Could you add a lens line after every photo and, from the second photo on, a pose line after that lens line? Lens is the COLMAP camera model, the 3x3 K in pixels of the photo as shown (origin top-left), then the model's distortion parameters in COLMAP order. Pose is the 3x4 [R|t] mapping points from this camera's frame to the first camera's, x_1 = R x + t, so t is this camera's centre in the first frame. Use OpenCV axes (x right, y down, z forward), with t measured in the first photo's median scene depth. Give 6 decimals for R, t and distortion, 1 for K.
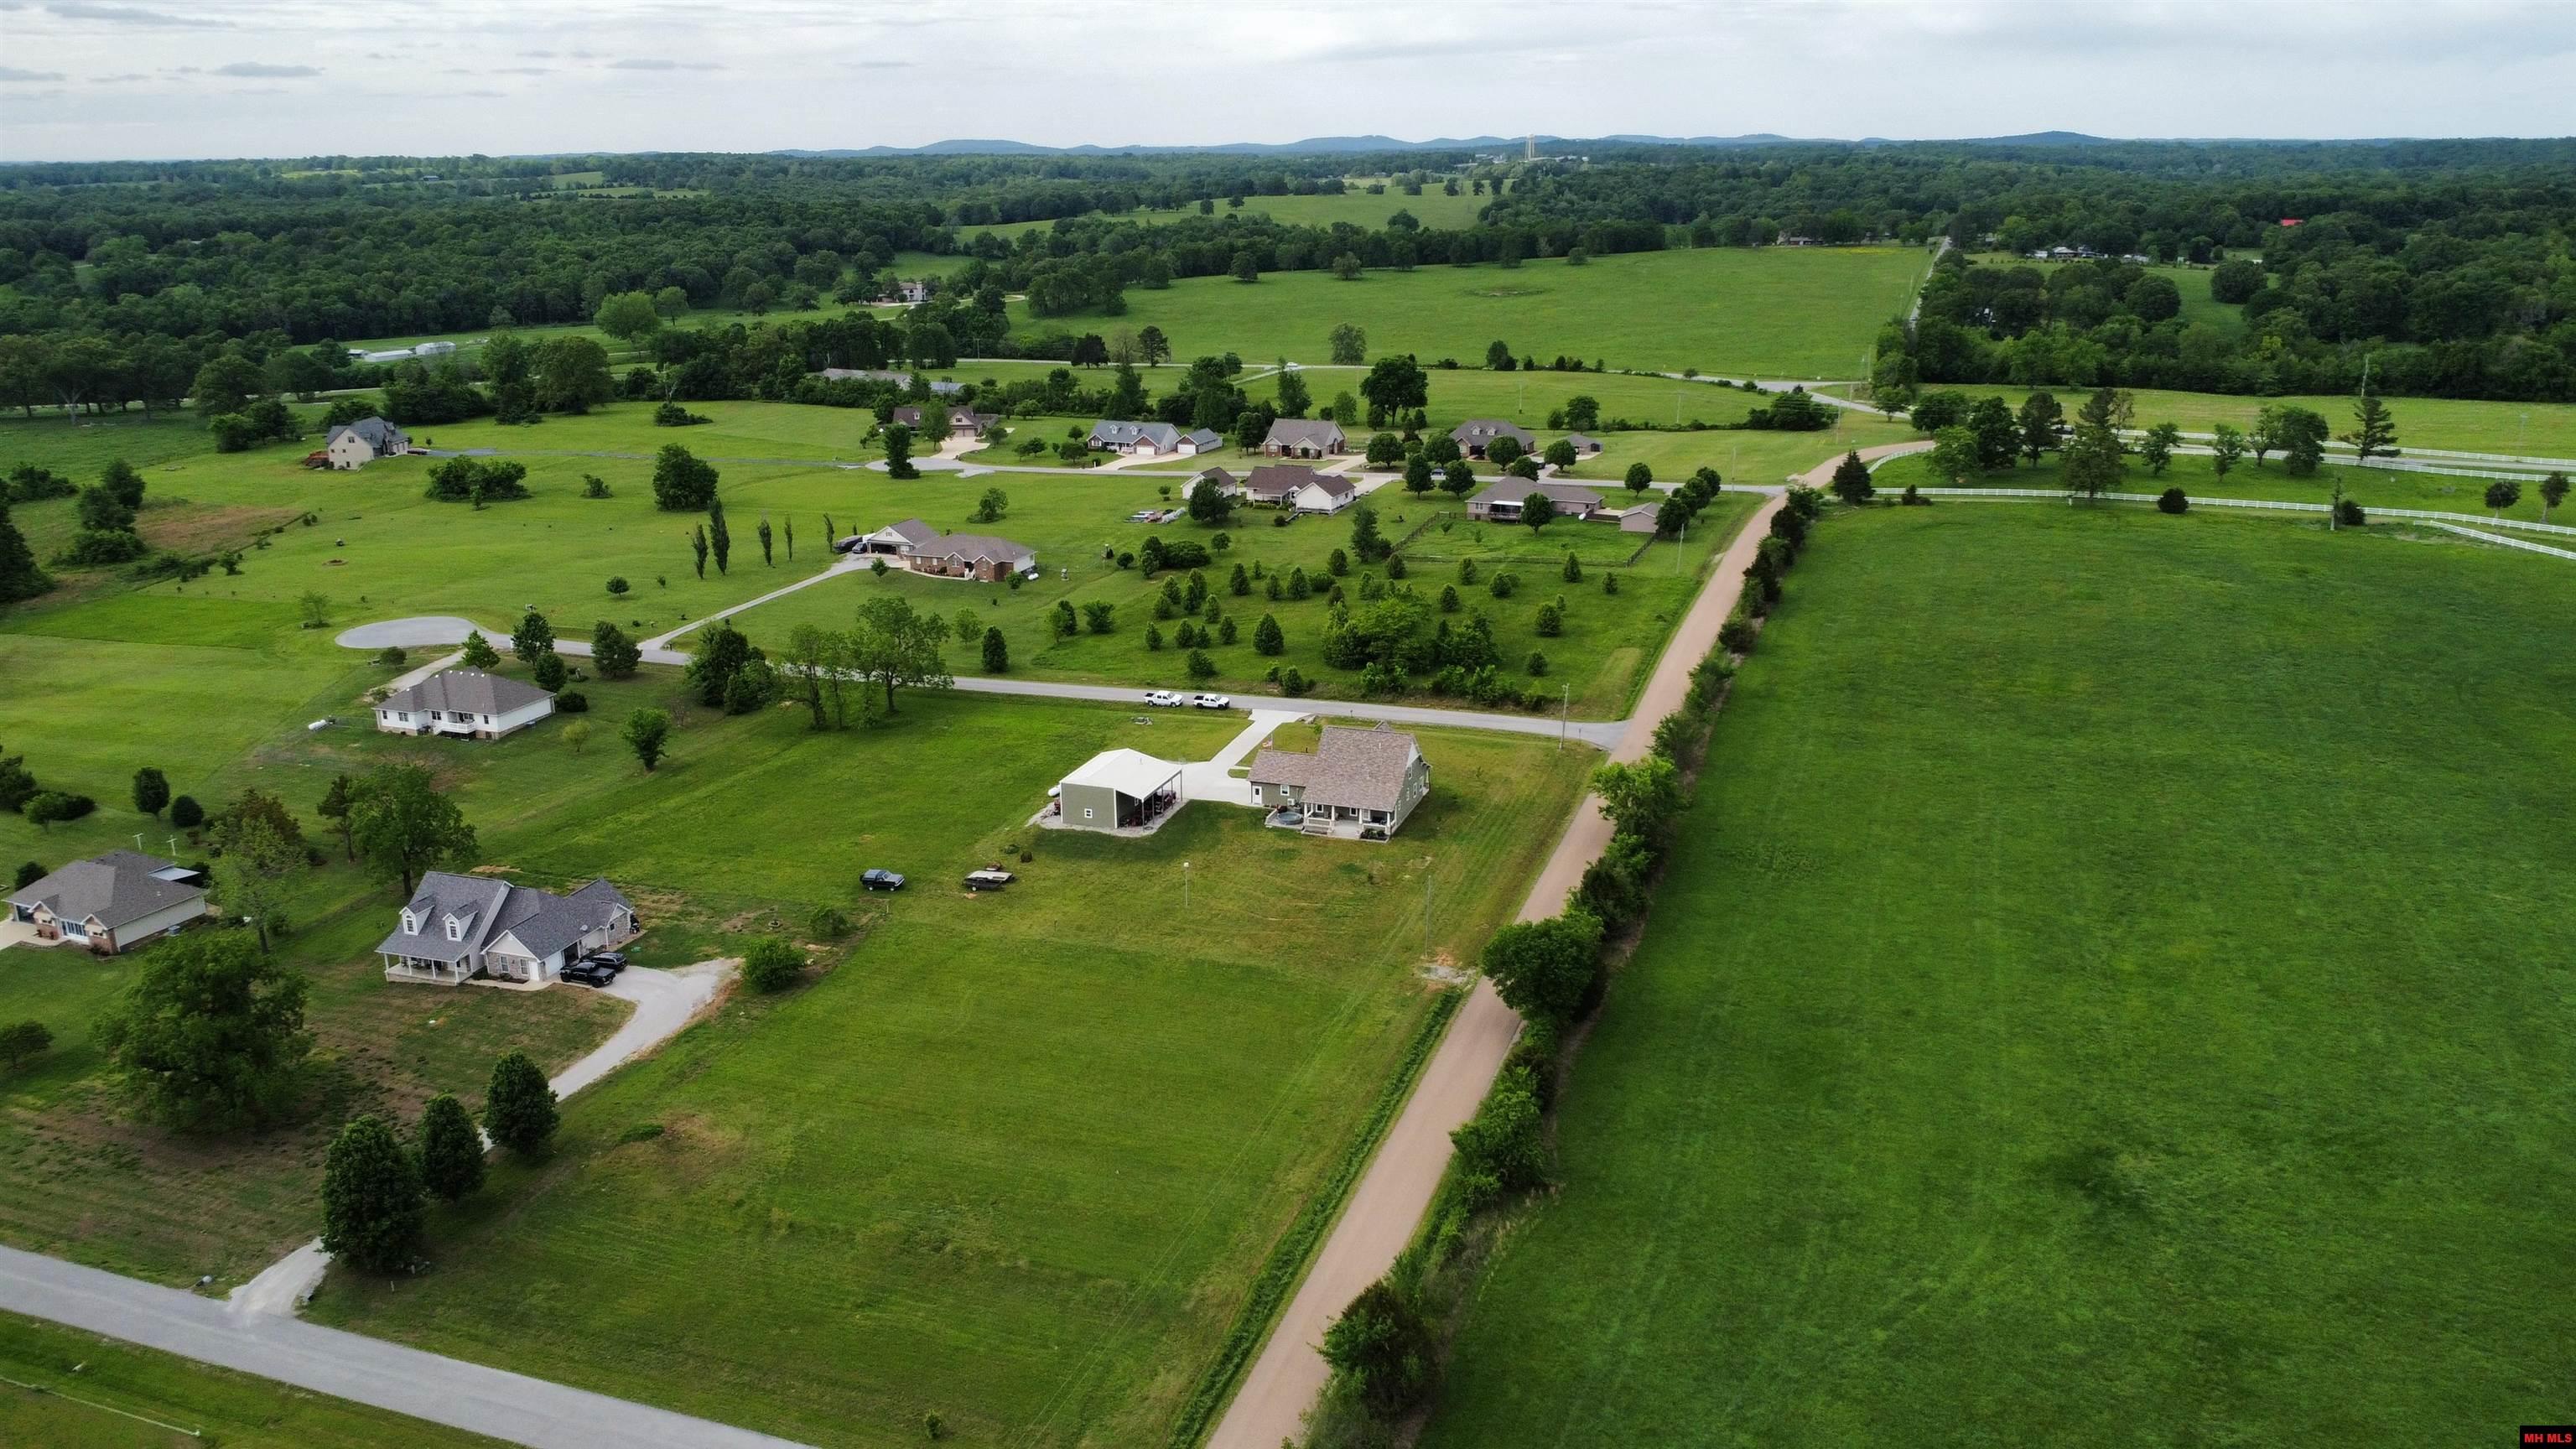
lens RADIAL K [[1930.7, 0, 1288.0], [0, 1930.7, 724.5], [0, 0, 1]] dist [0.006222, -0.003105]
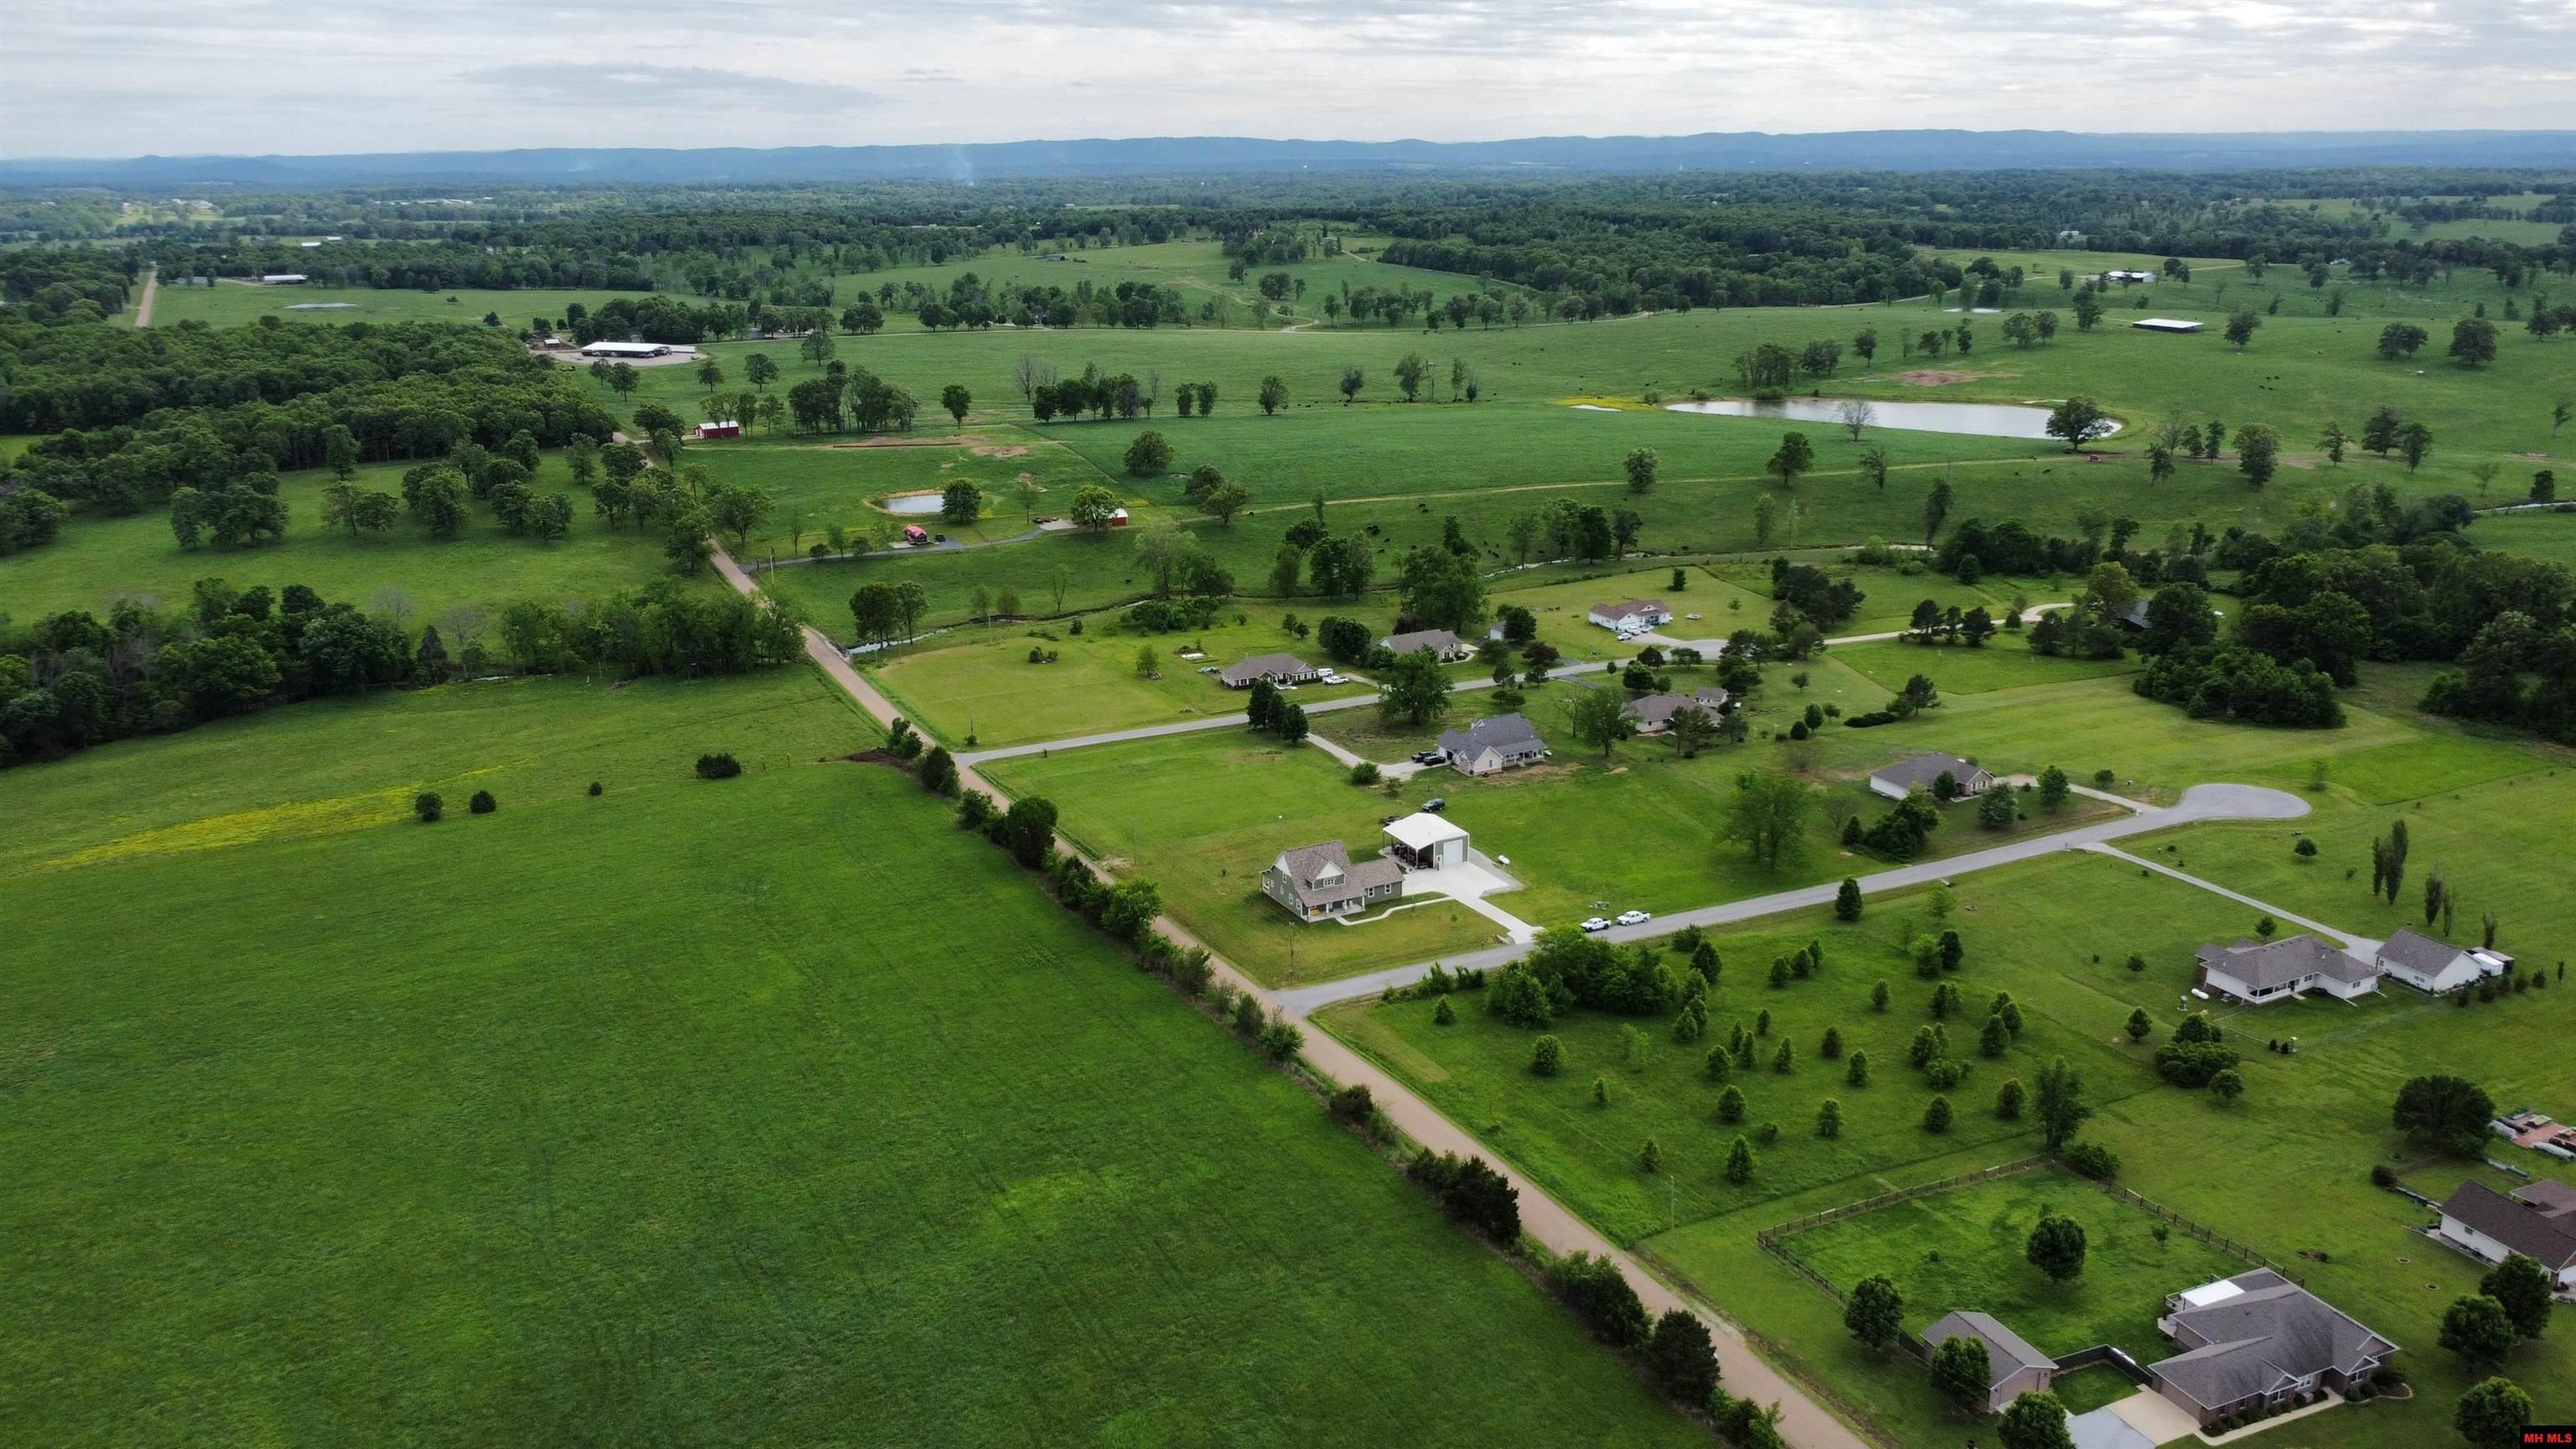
lens RADIAL K [[1930.7, 0, 1288.0], [0, 1930.7, 724.5], [0, 0, 1]] dist [0.006222, -0.003105]
pose [[-0.687285, 0.222410, -0.691500, 0.841692], [-0.194630, 0.860777, 0.470299, -0.611005], [0.699827, 0.457817, -0.548312, 1.444197]]
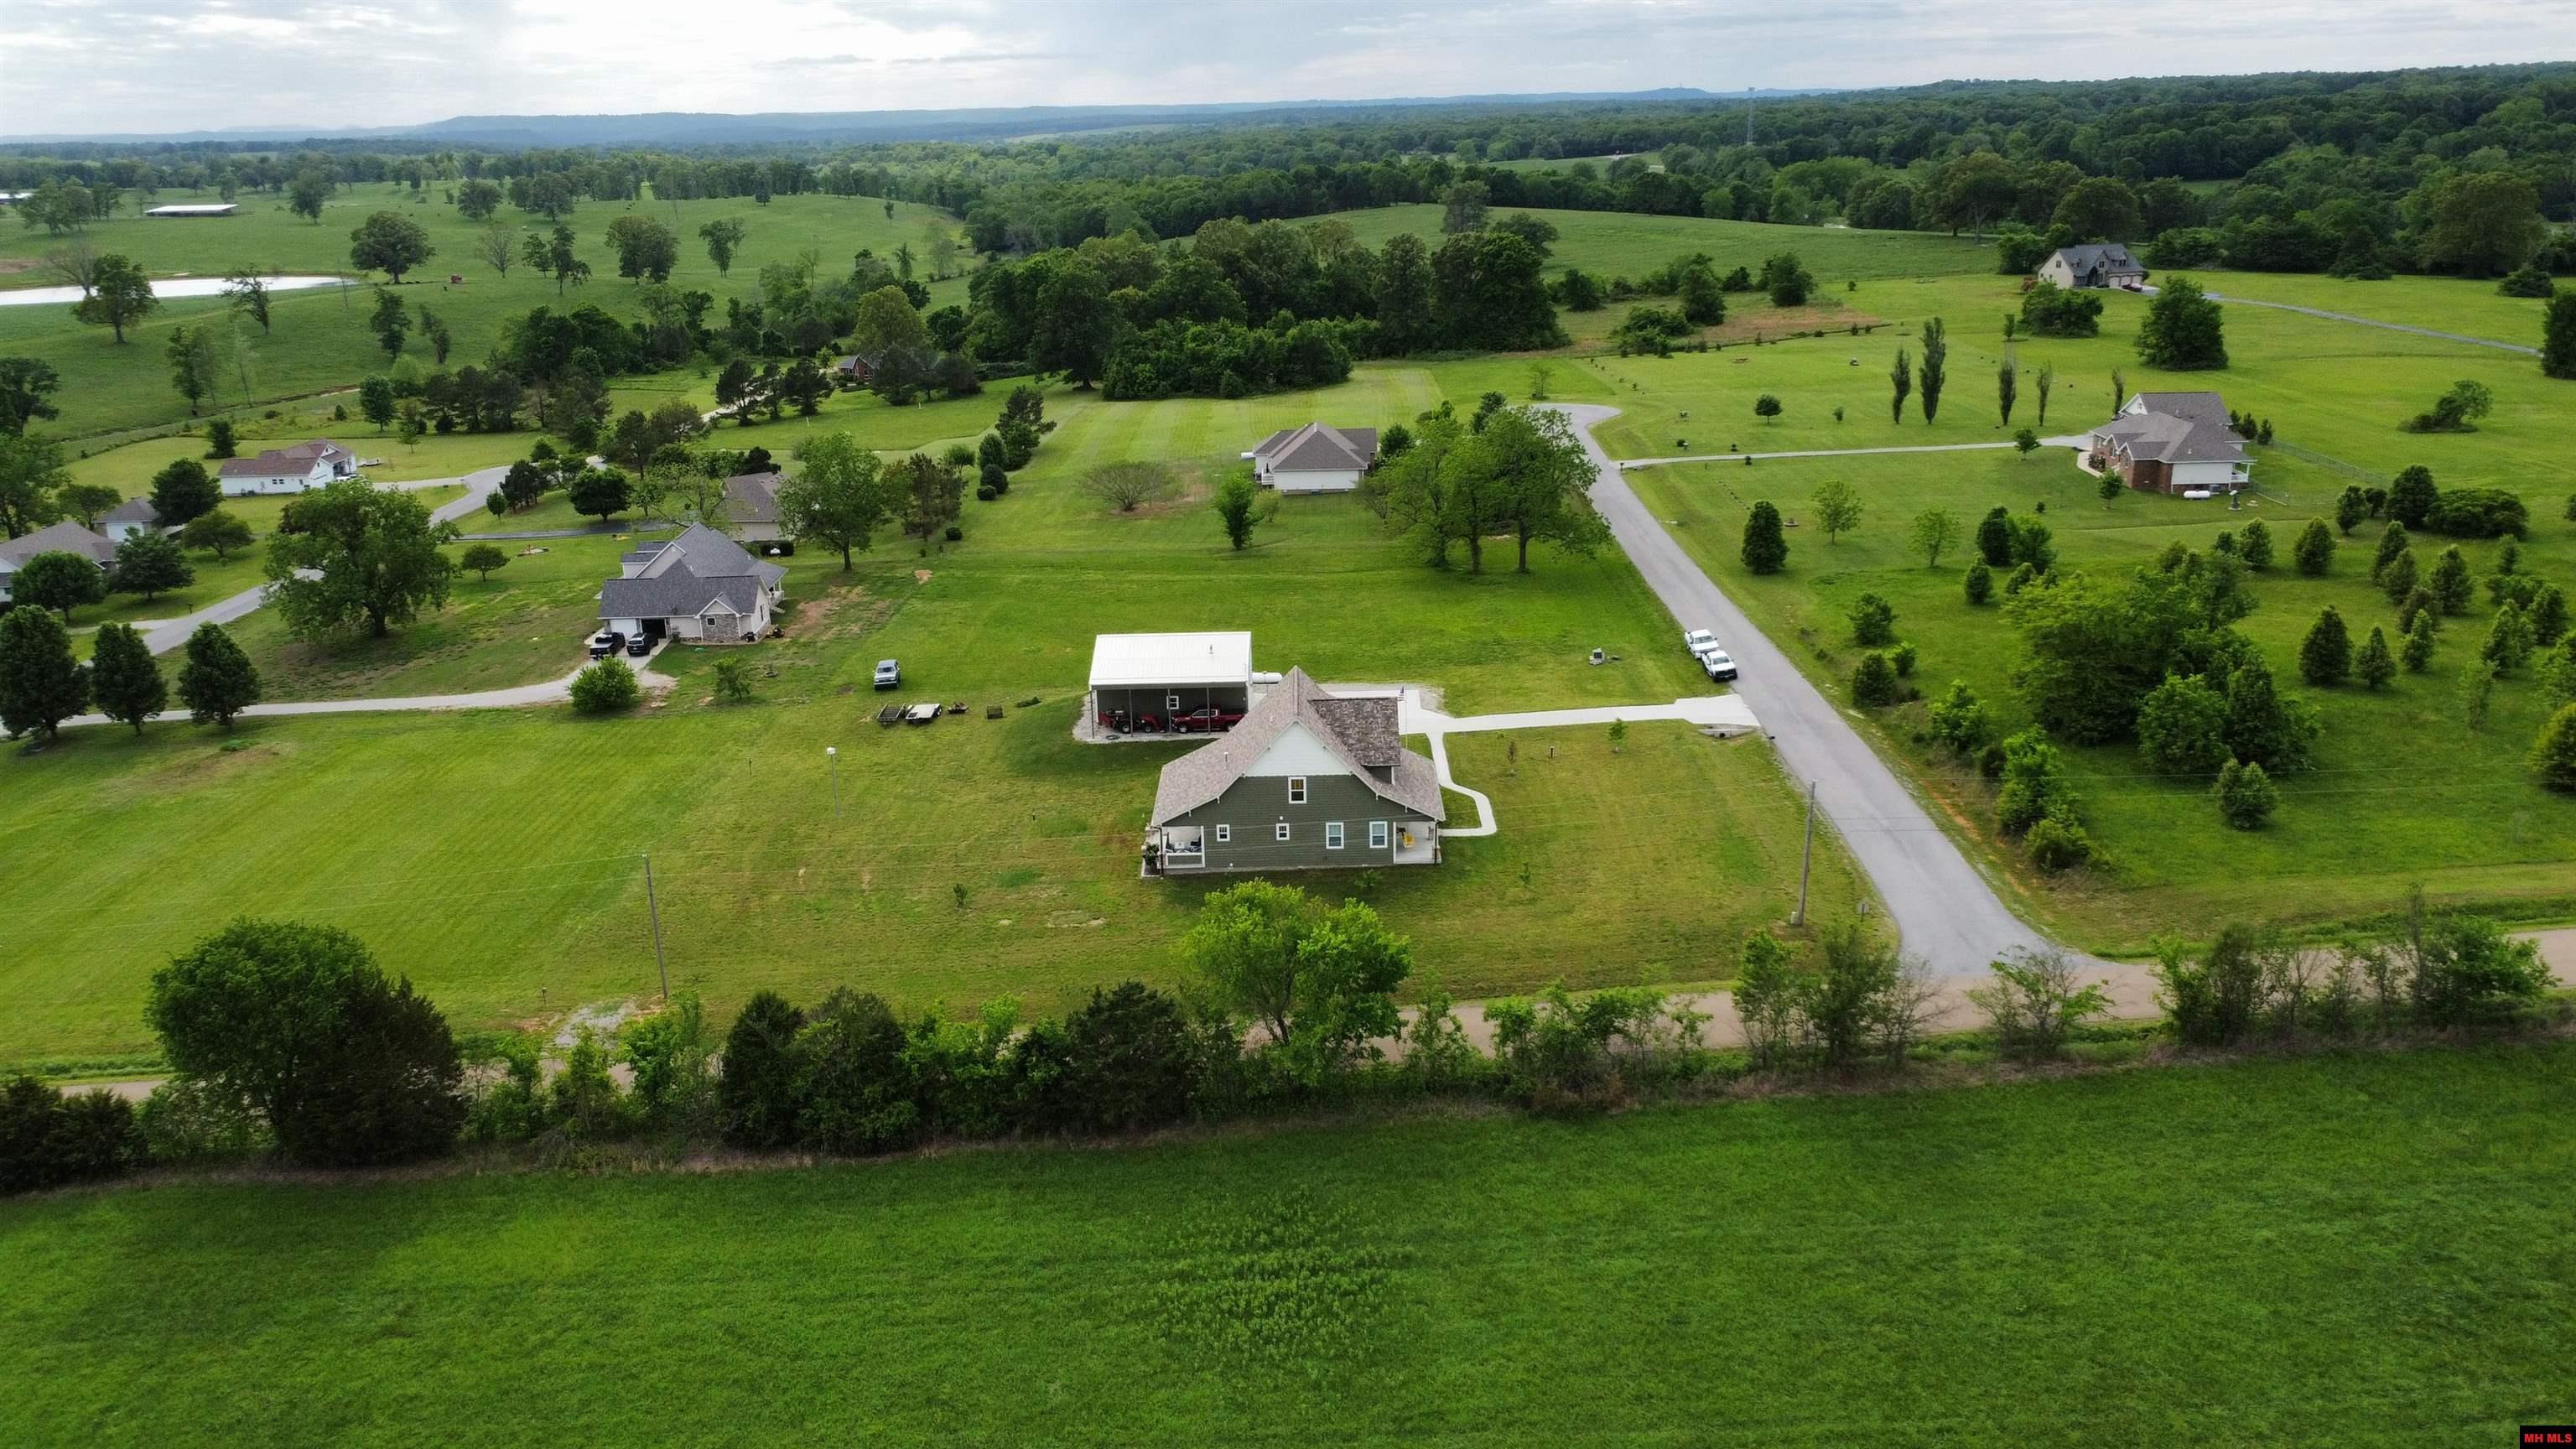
lens RADIAL K [[1930.7, 0, 1288.0], [0, 1930.7, 724.5], [0, 0, 1]] dist [0.006222, -0.003105]
pose [[0.324538, 0.285799, -0.901662, 0.433651], [-0.250225, 0.945239, 0.209547, -0.082202], [0.912174, 0.157613, 0.378281, 0.677094]]
